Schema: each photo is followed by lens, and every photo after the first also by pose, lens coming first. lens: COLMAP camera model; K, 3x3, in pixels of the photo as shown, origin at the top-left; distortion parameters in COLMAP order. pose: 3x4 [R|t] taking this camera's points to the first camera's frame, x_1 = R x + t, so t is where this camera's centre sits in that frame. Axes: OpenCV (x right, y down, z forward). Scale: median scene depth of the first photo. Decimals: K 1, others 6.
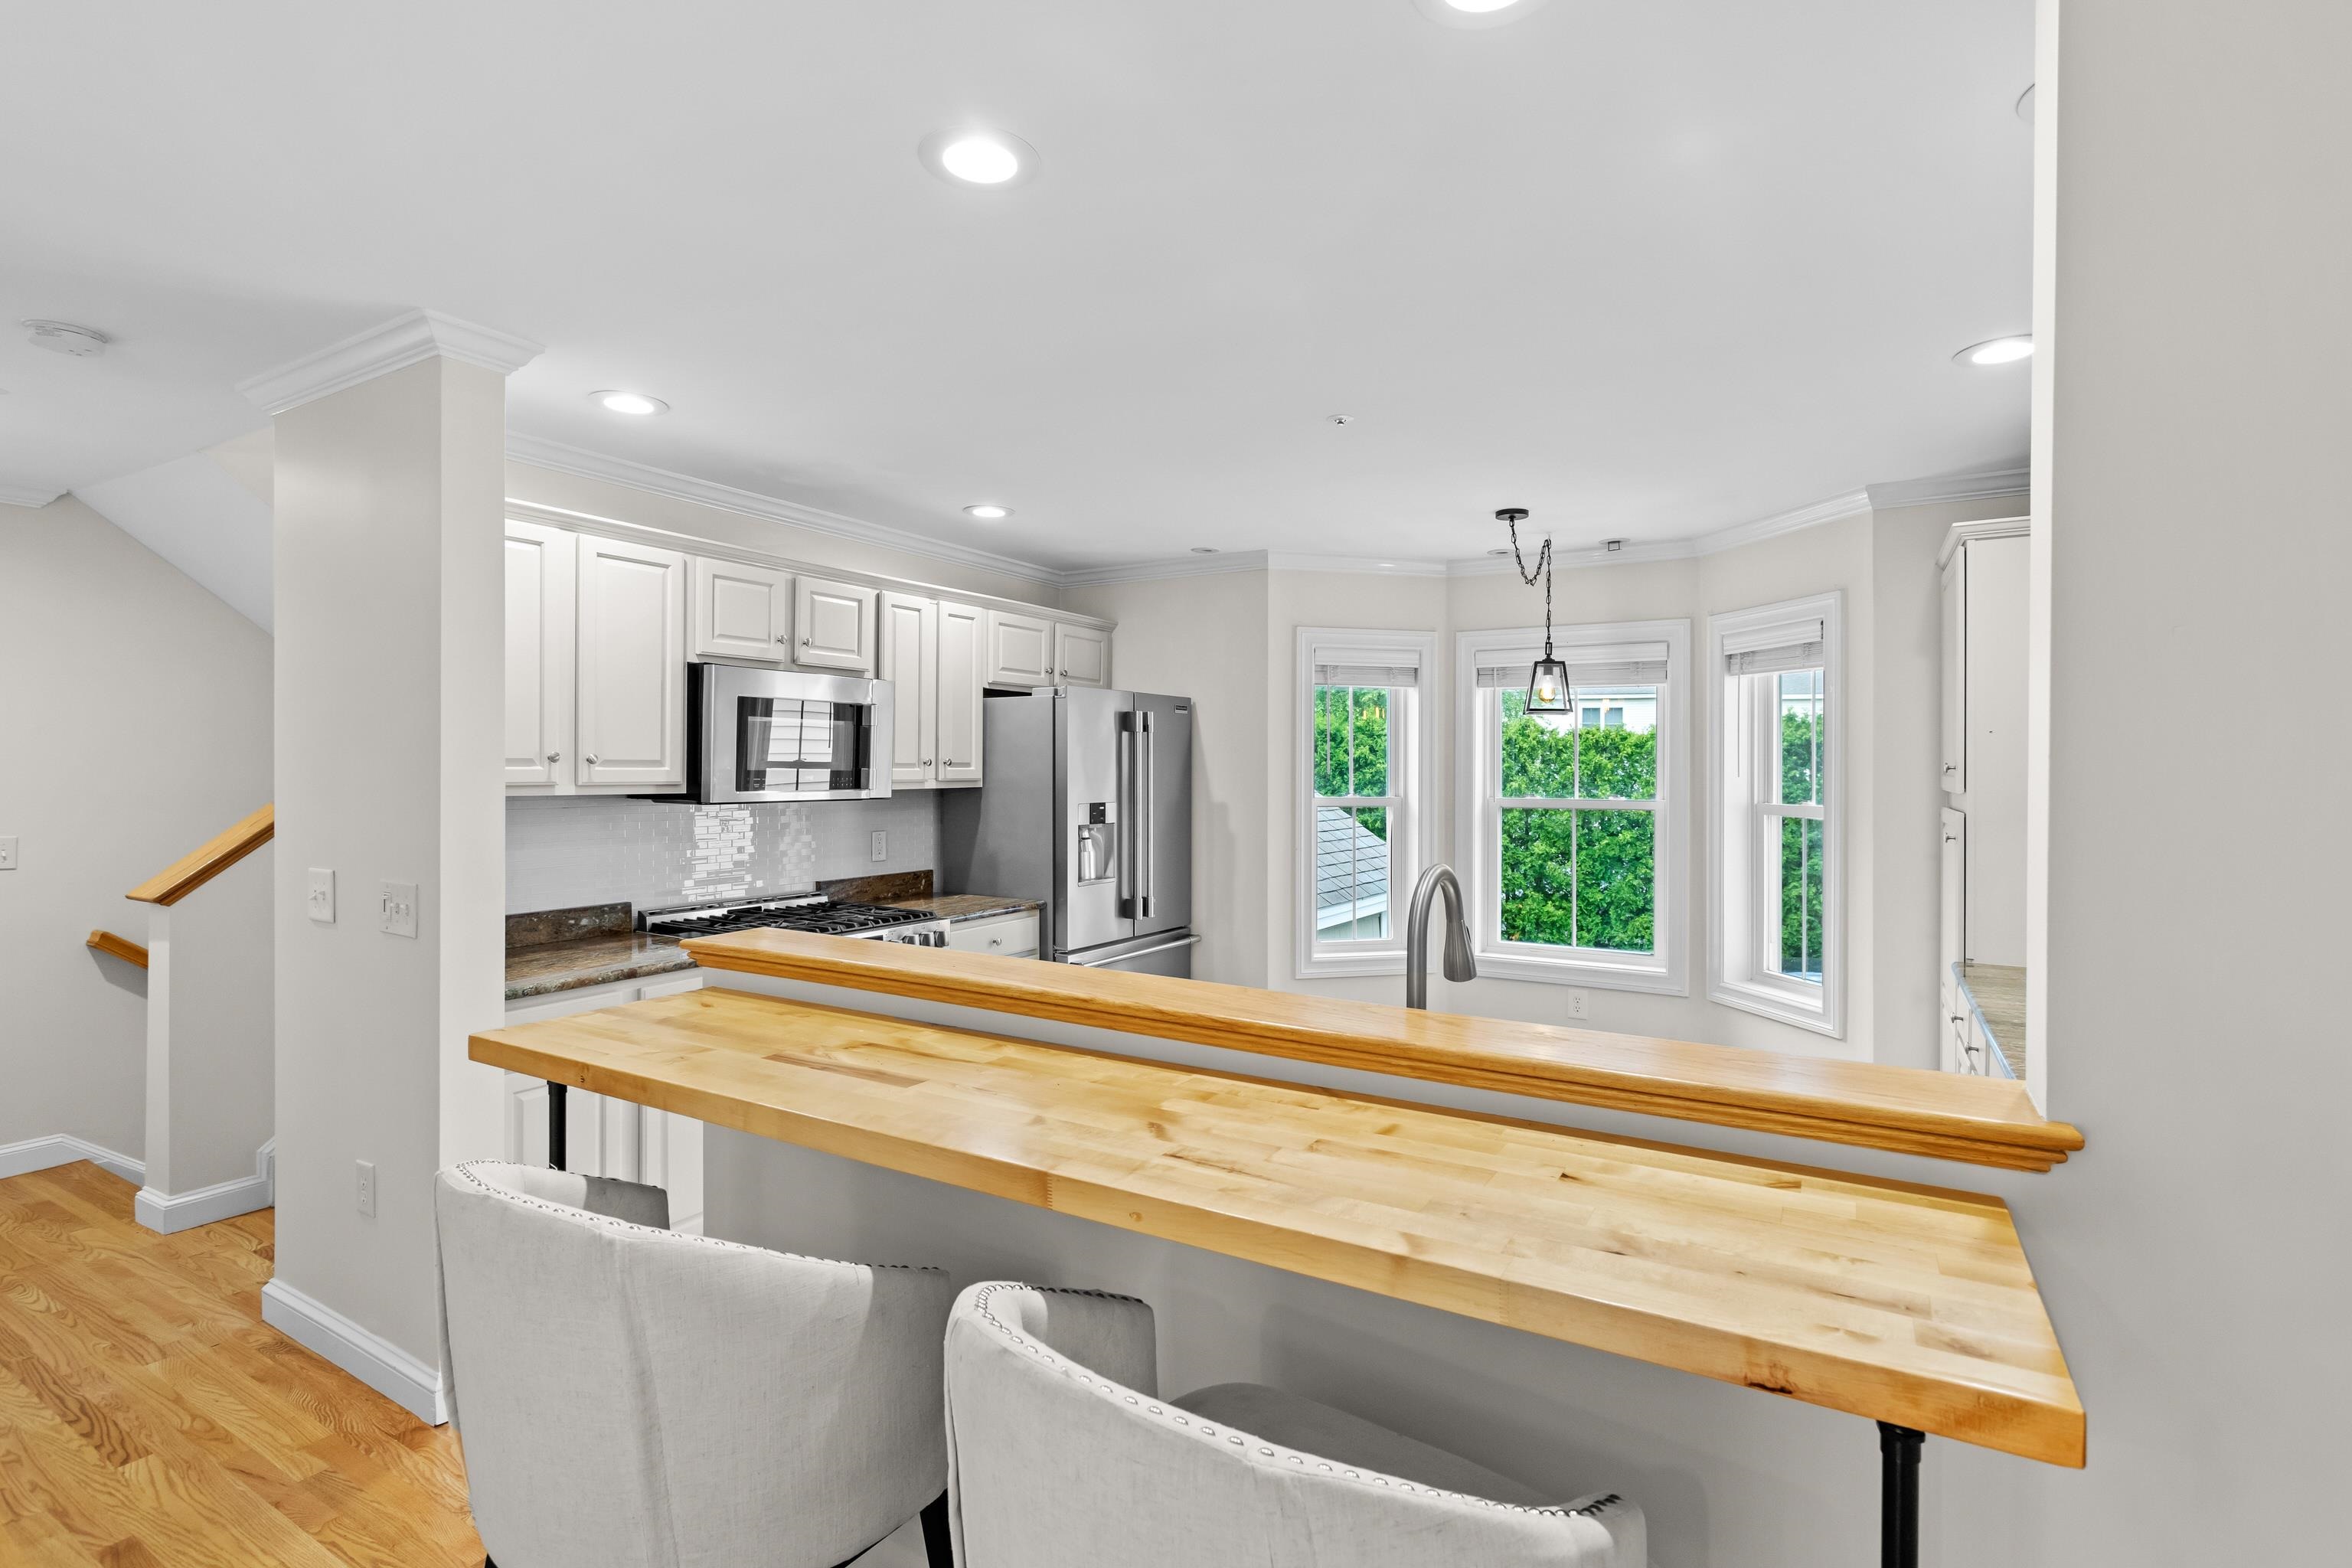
lens RADIAL K [[1115.2, 0, 1184.0], [0, 1115.2, 773.2], [0, 0, 1]] dist [0.002435, 0.000332]
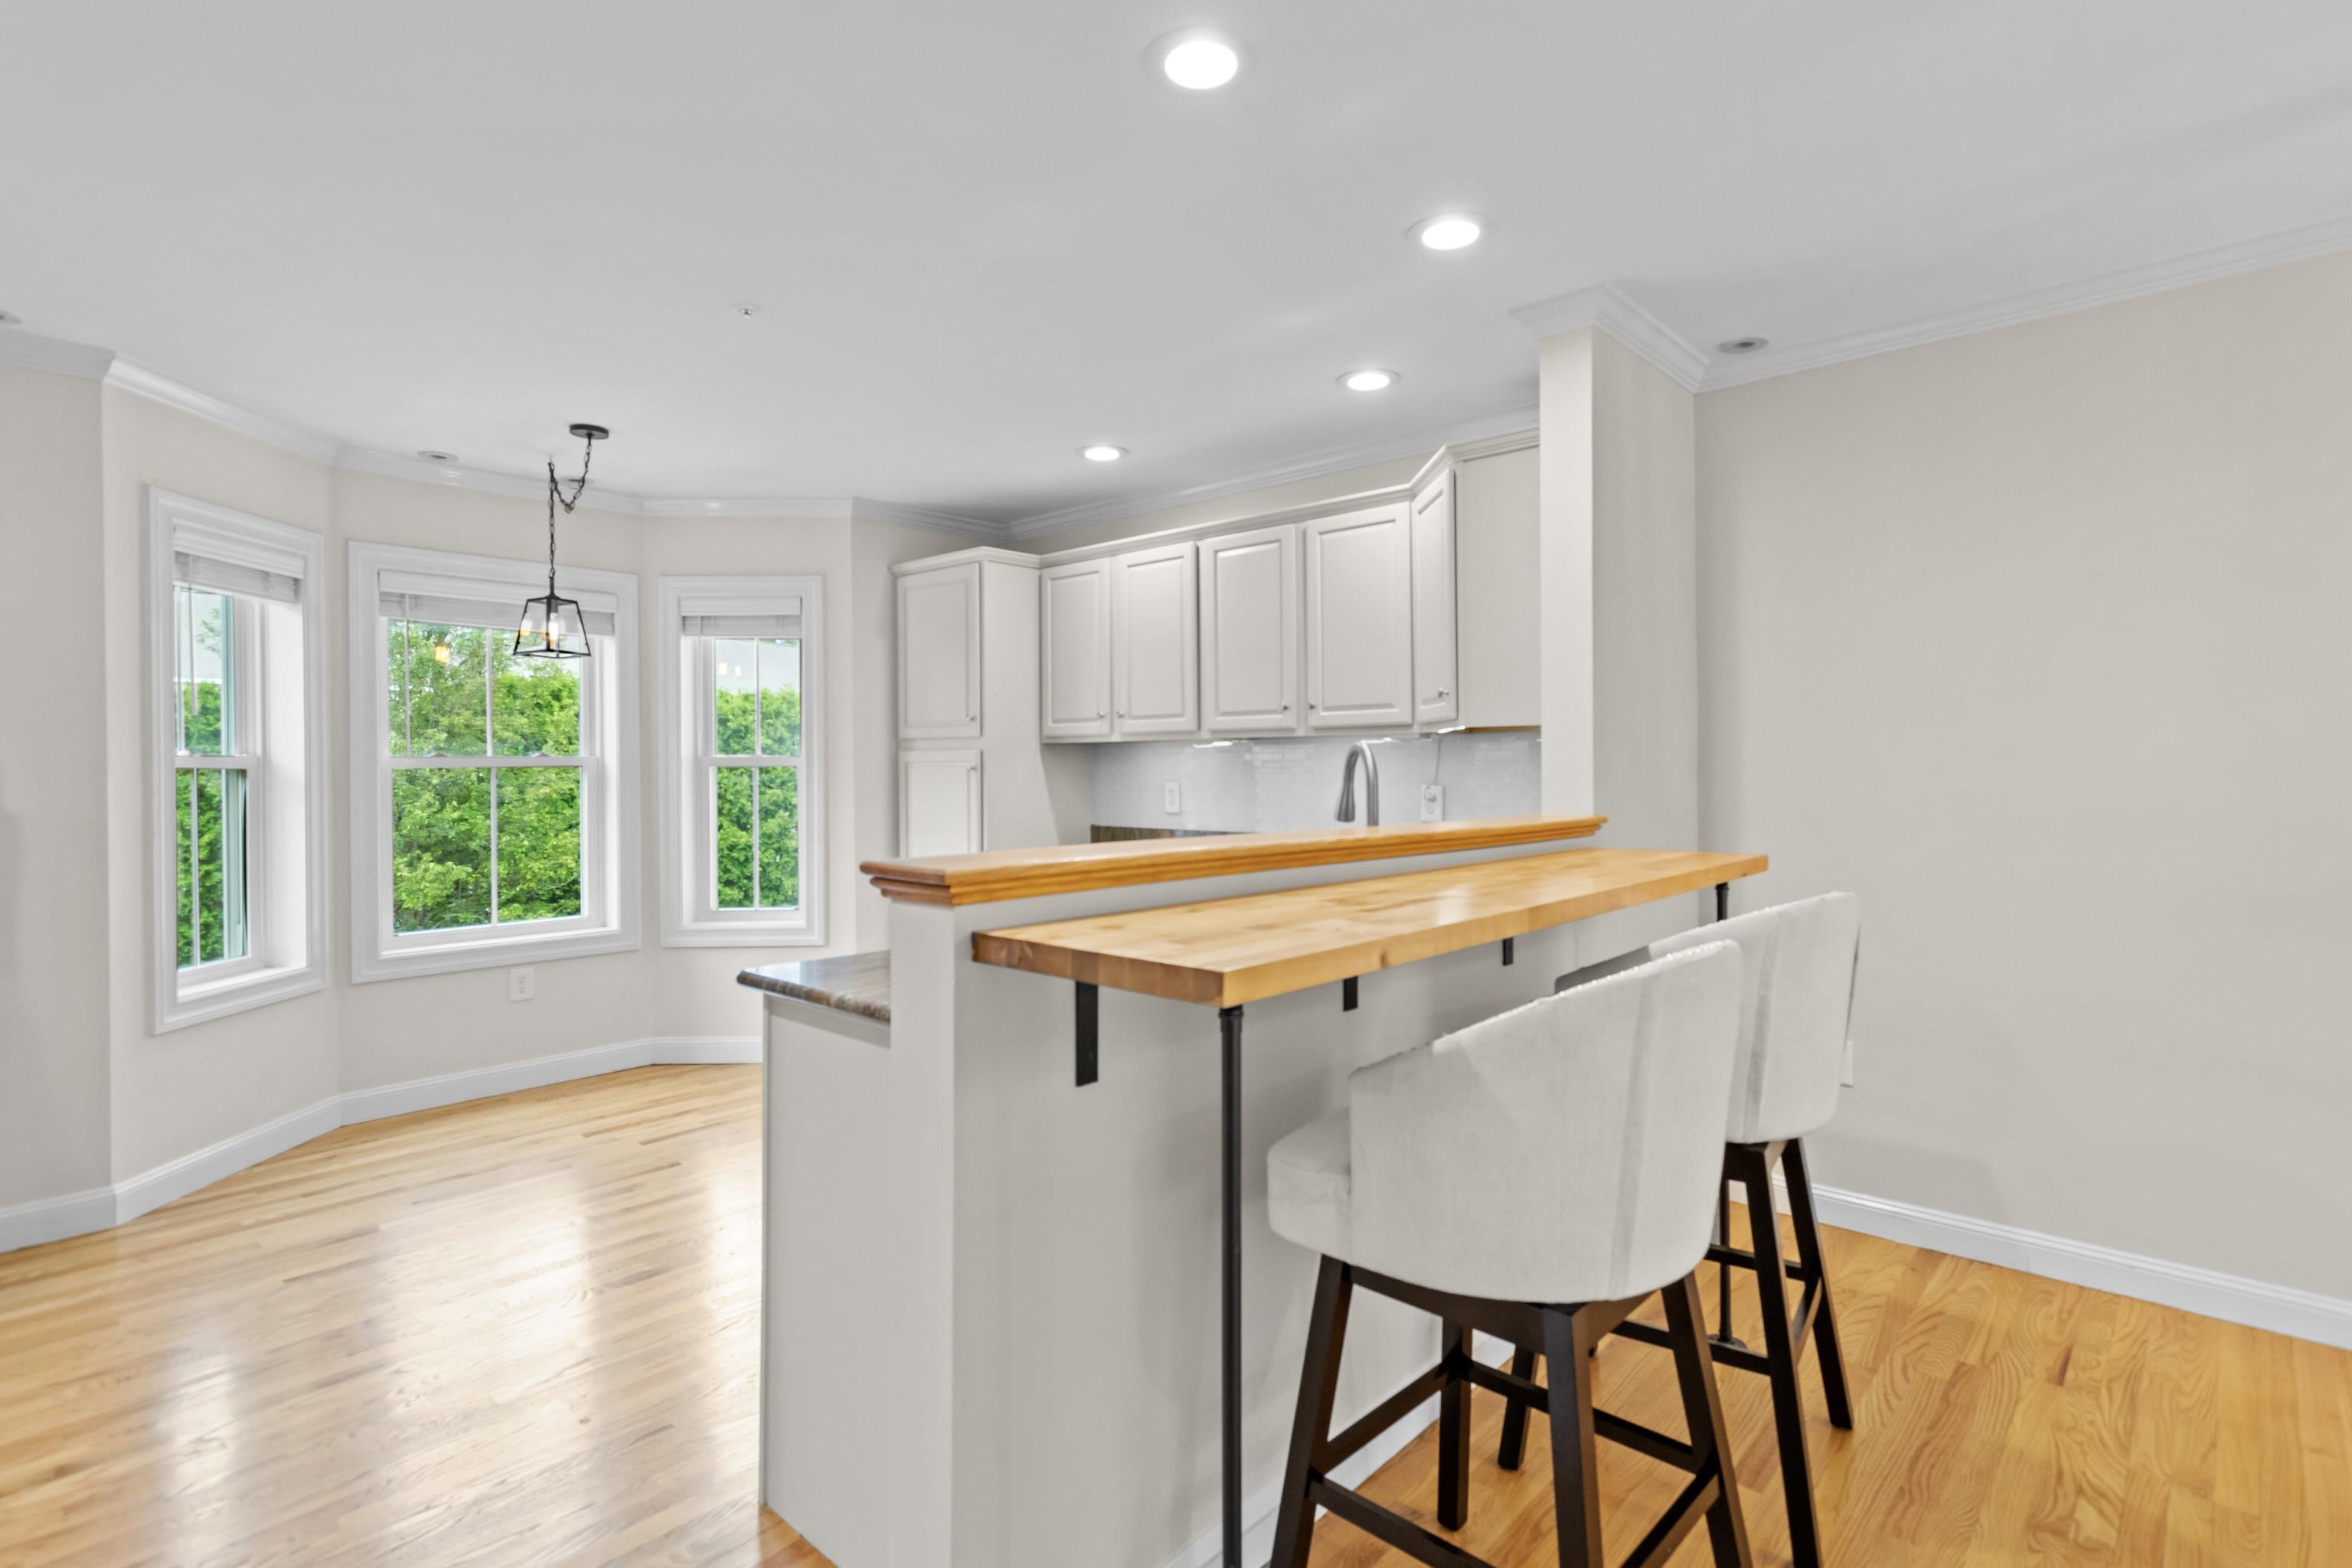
lens RADIAL K [[1127.4, 0, 1193.8], [0, 1127.4, 758.8], [0, 0, 1]] dist [0.001123, 0.000391]
pose [[0.193589, 0.001391, 0.981082, -0.472443], [0.011436, 0.999928, -0.003674, 0.039194], [-0.981016, 0.011931, 0.193559, 0.320265]]
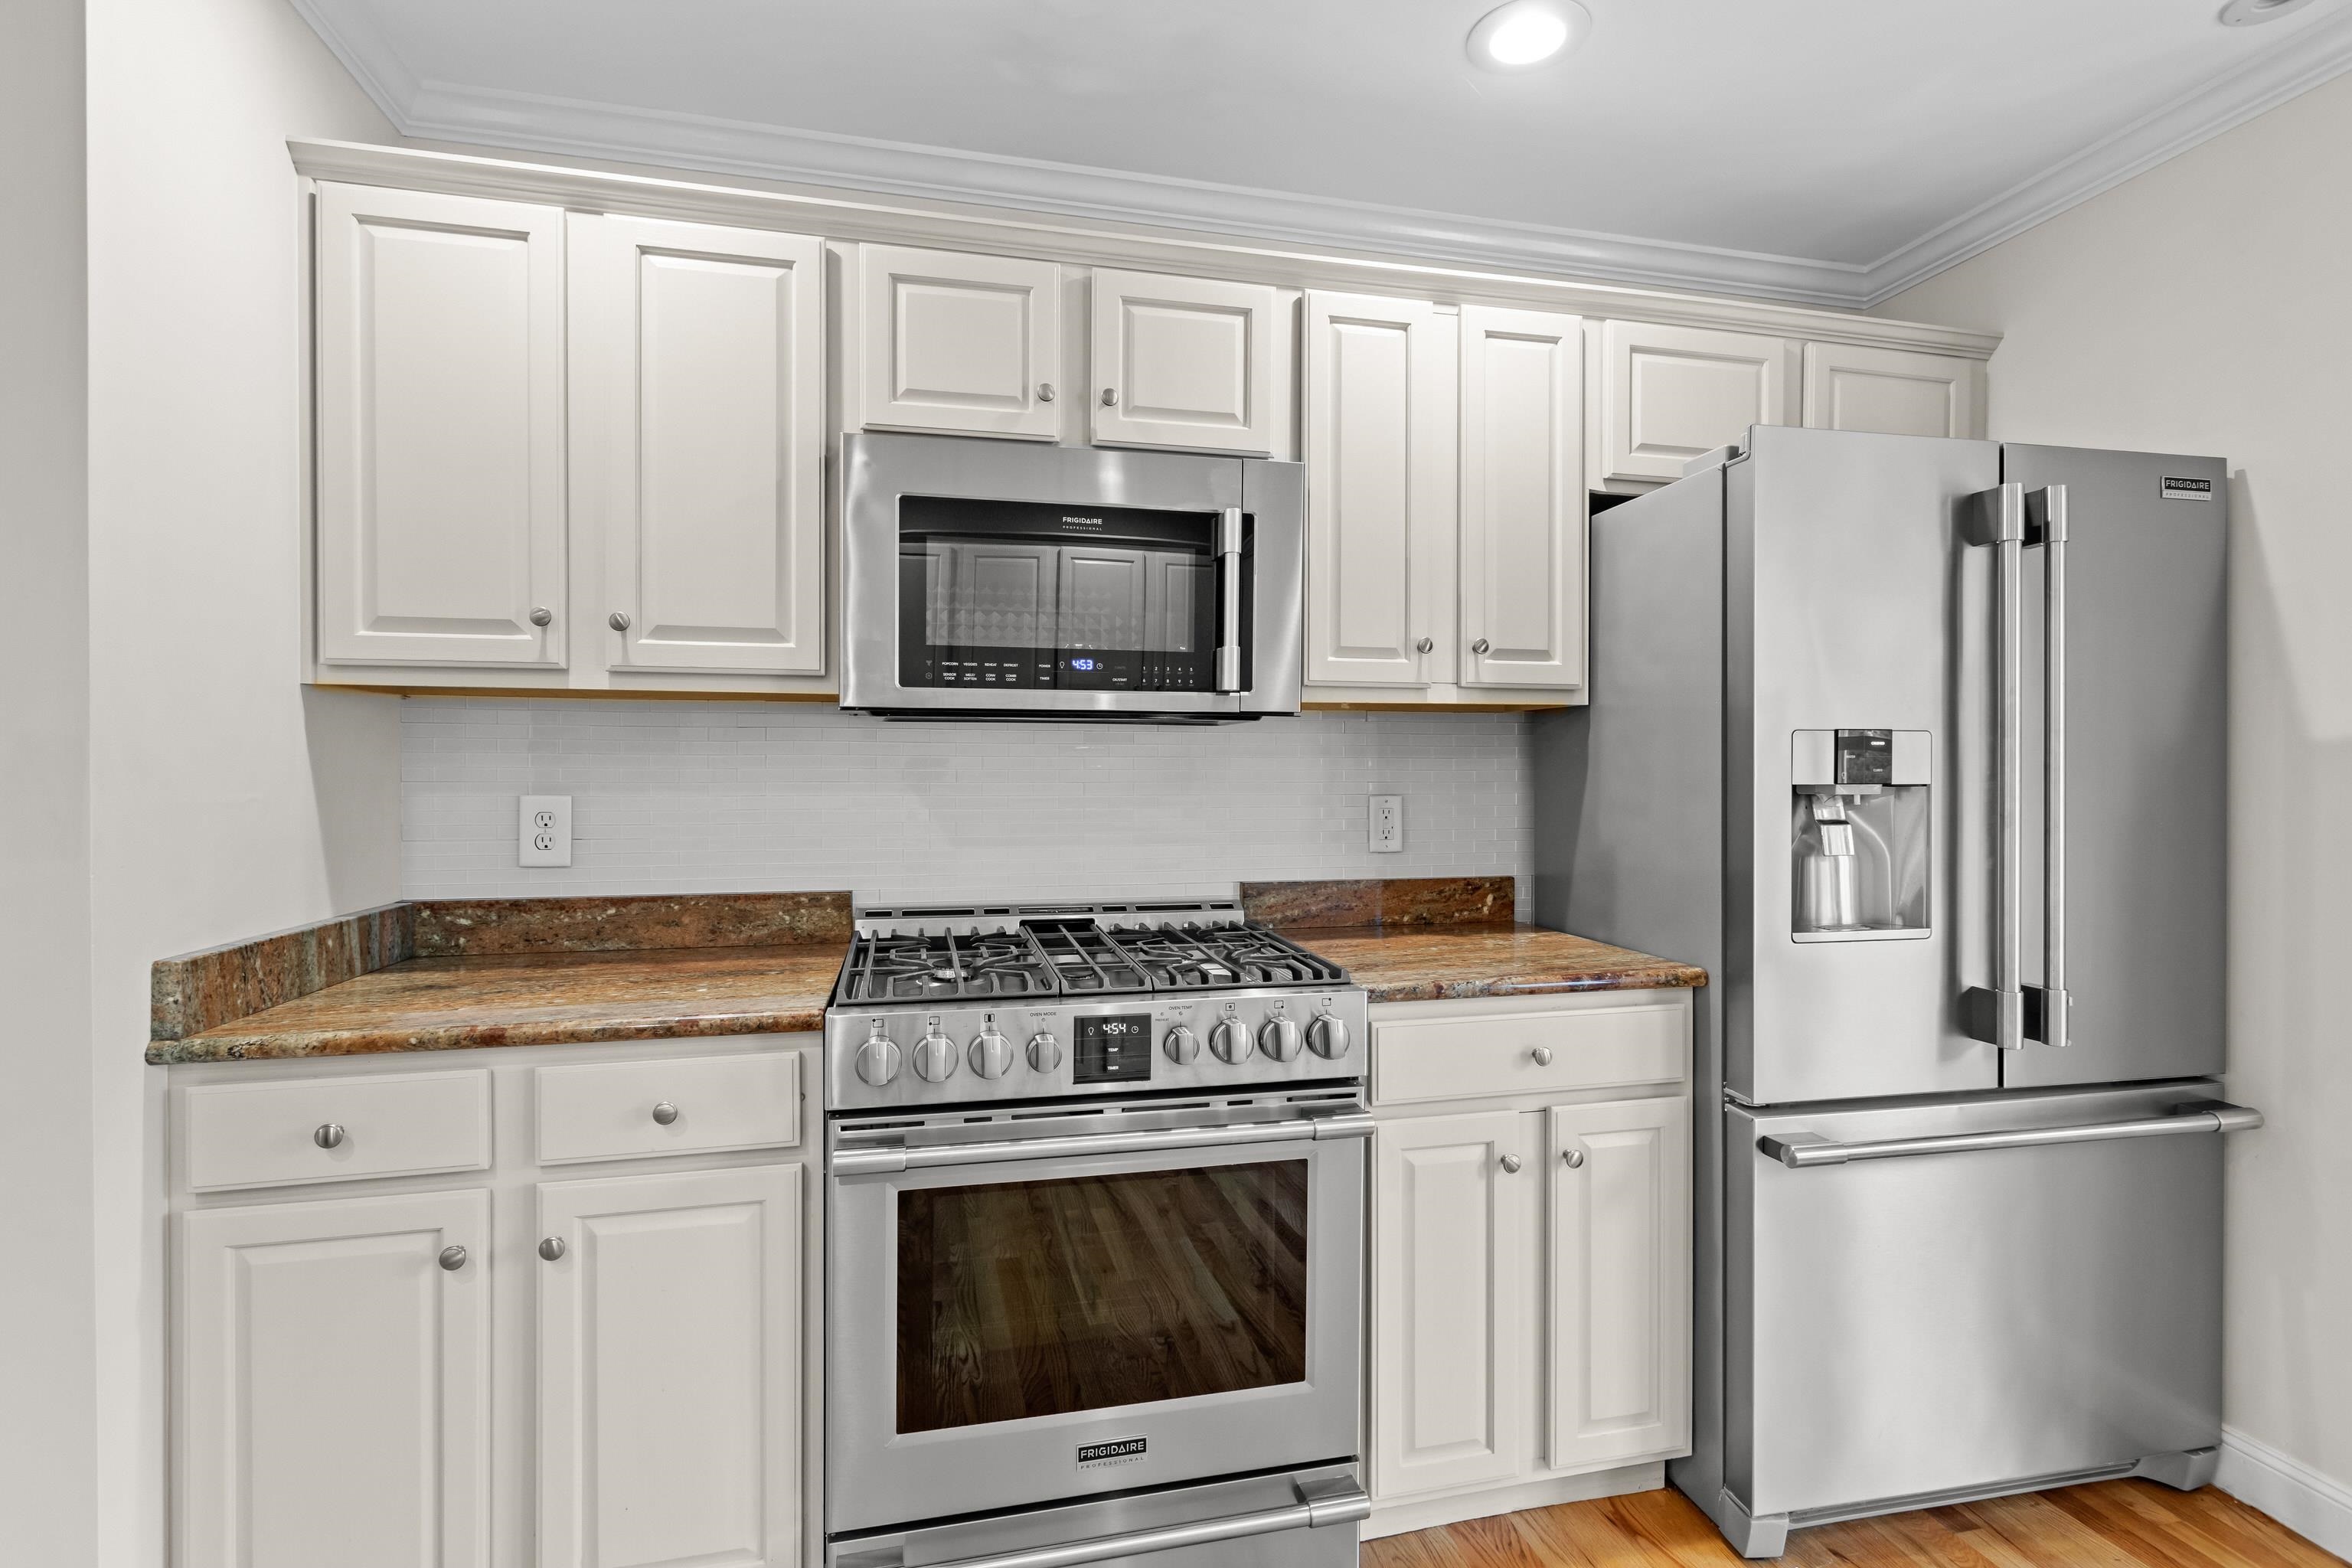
lens RADIAL K [[1115.2, 0, 1184.0], [0, 1115.2, 773.2], [0, 0, 1]] dist [0.002435, 0.000332]
pose [[0.695121, -0.002123, -0.718889, 0.037141], [-0.001271, 0.999990, -0.004183, 0.044315], [0.718891, 0.003821, 0.695112, 0.573954]]
